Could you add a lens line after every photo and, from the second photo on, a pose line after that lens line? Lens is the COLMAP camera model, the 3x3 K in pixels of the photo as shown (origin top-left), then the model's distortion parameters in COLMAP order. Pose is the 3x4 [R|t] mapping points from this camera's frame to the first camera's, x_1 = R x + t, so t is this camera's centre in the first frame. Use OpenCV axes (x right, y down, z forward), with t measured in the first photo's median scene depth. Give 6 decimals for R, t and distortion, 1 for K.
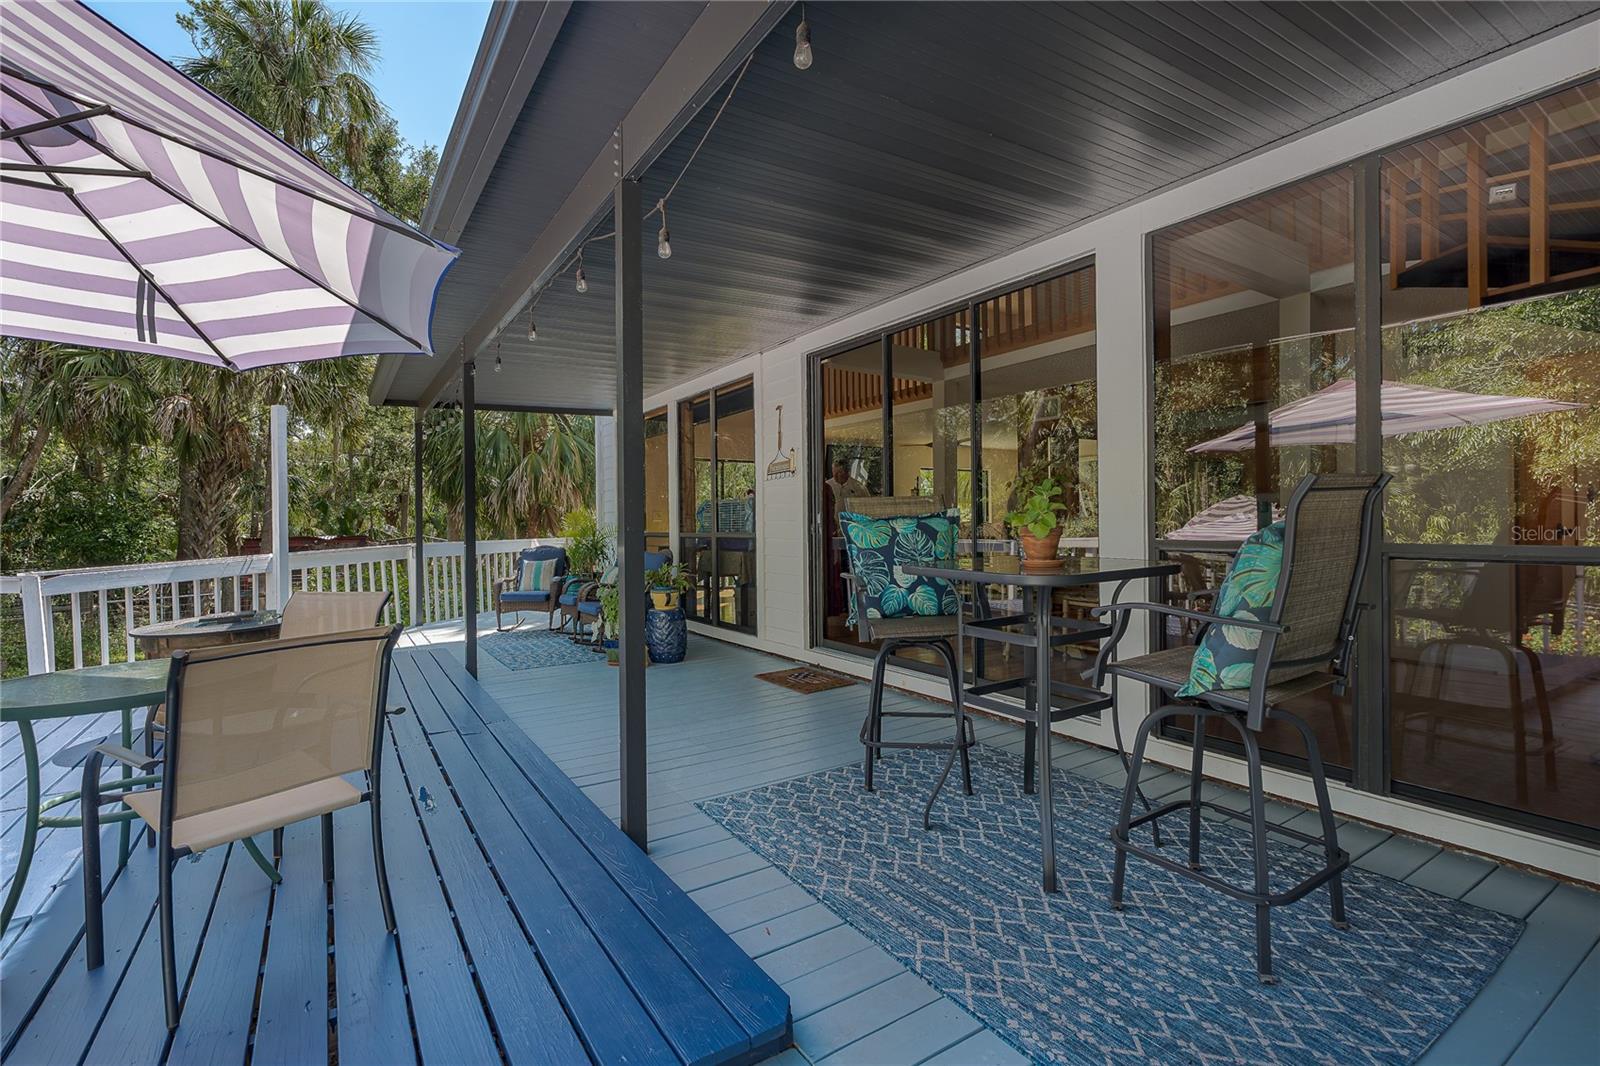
lens RADIAL K [[735.1, 0, 769.0], [0, 735.1, 531.1], [0, 0, 1]] dist [-0.002070, -0.001907]
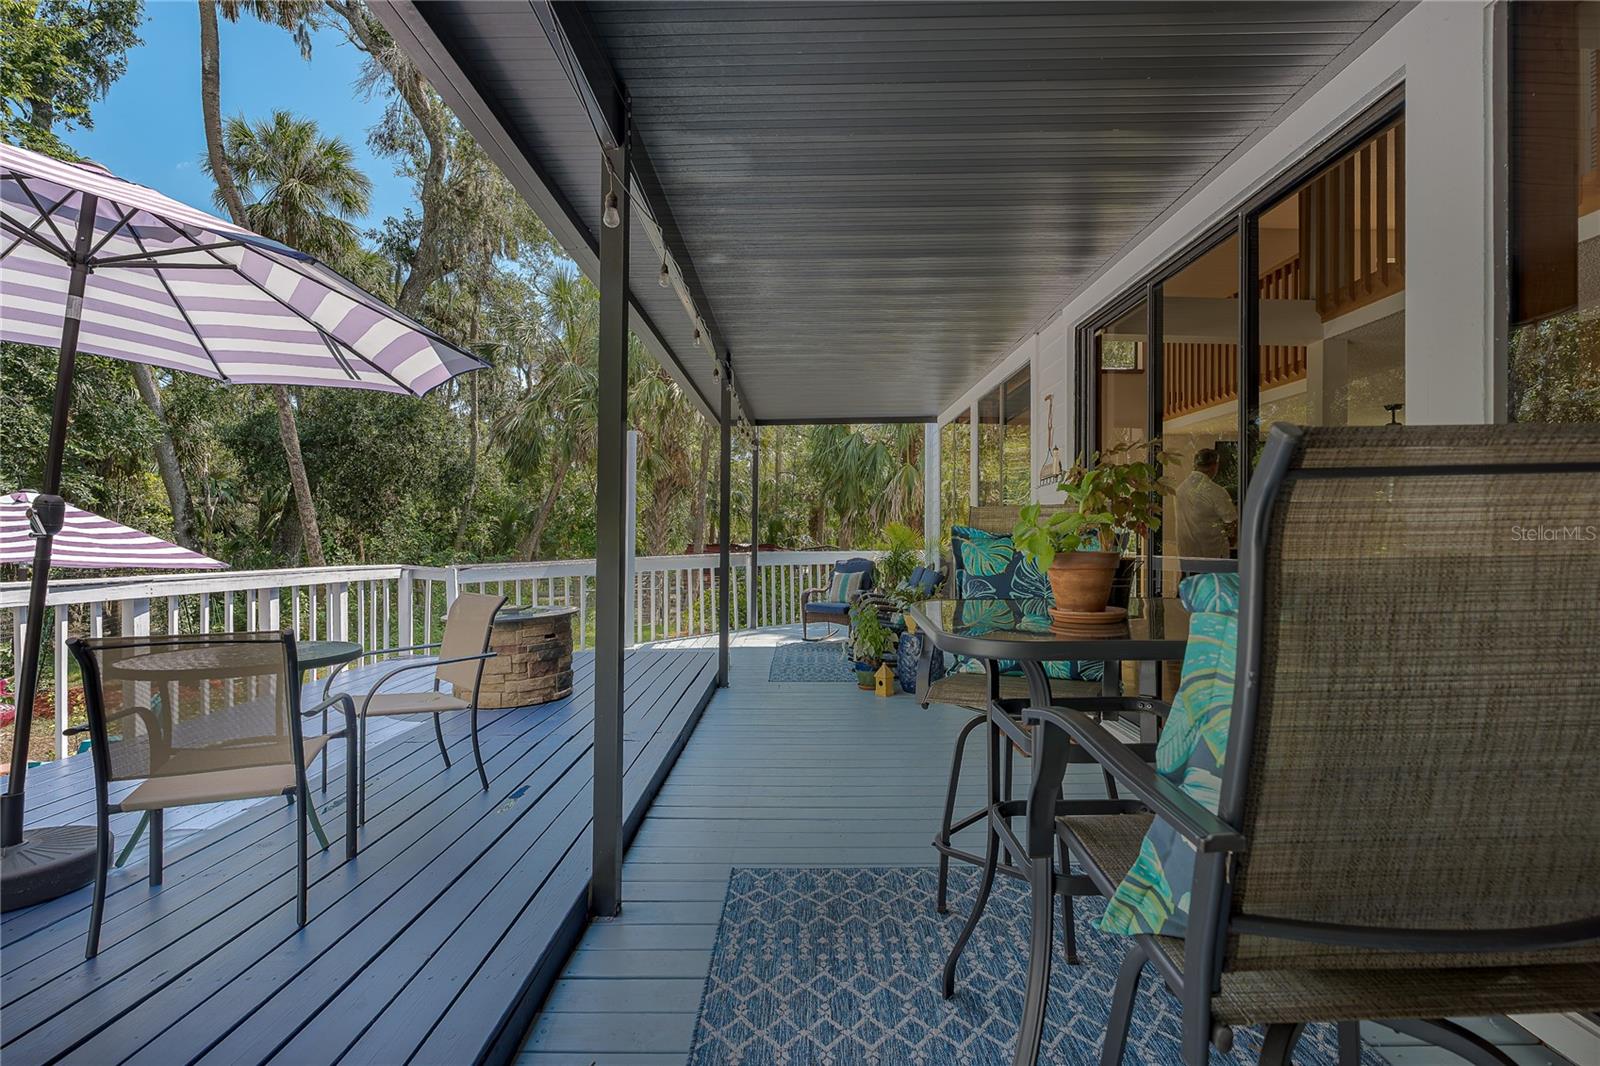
lens RADIAL K [[735.1, 0, 796.7], [0, 735.1, 532.1], [0, 0, 1]] dist [-0.002070, -0.001907]
pose [[0.846005, 0.012857, -0.533019, 0.392875], [-0.020966, 0.999738, -0.009162, -0.010529], [0.532762, 0.018927, 0.846053, 0.302512]]
